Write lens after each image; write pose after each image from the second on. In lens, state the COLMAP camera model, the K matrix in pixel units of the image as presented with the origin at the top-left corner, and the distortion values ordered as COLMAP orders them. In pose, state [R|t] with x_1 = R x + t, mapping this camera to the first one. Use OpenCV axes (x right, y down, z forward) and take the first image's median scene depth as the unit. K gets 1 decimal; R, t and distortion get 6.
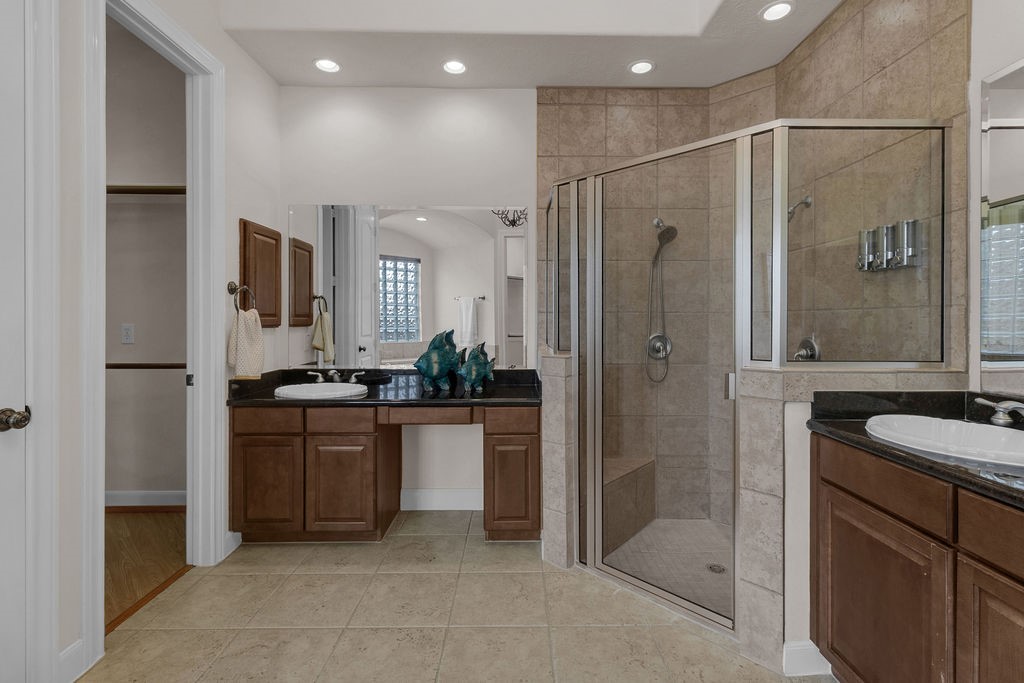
lens RADIAL K [[471.3, 0, 519.1], [0, 471.3, 323.0], [0, 0, 1]] dist [0.004357, 0.000428]
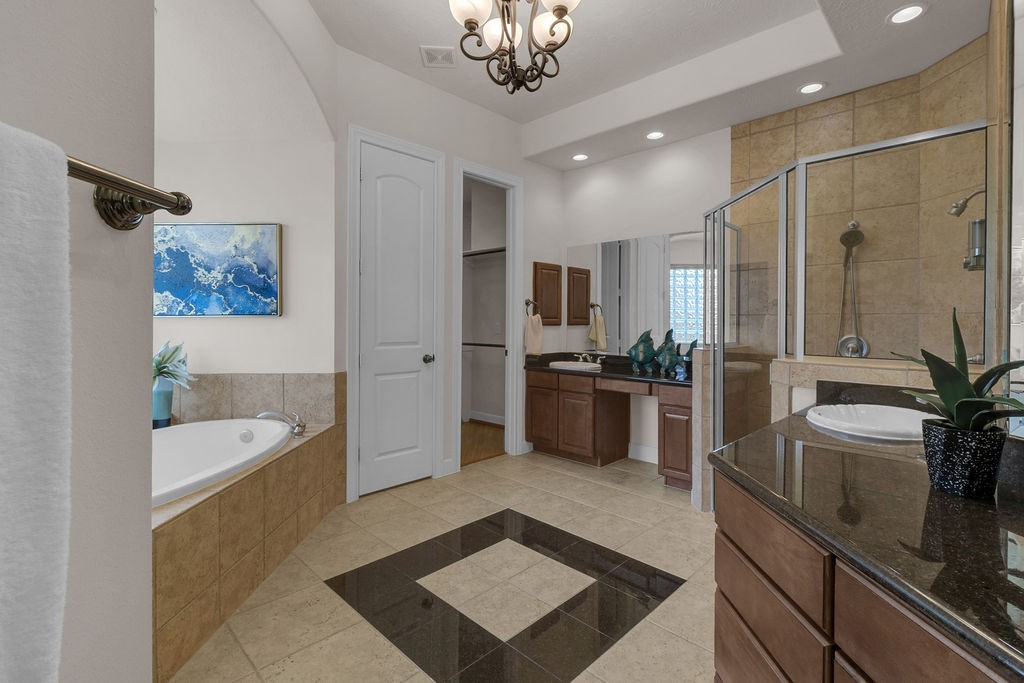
lens RADIAL K [[471.3, 0, 518.9], [0, 471.3, 322.4], [0, 0, 1]] dist [0.004357, 0.000428]
pose [[0.705730, 0.004304, -0.708468, 0.540122], [-0.007331, 0.999972, -0.001227, 0.001756], [0.708443, 0.006059, 0.705742, -0.230003]]
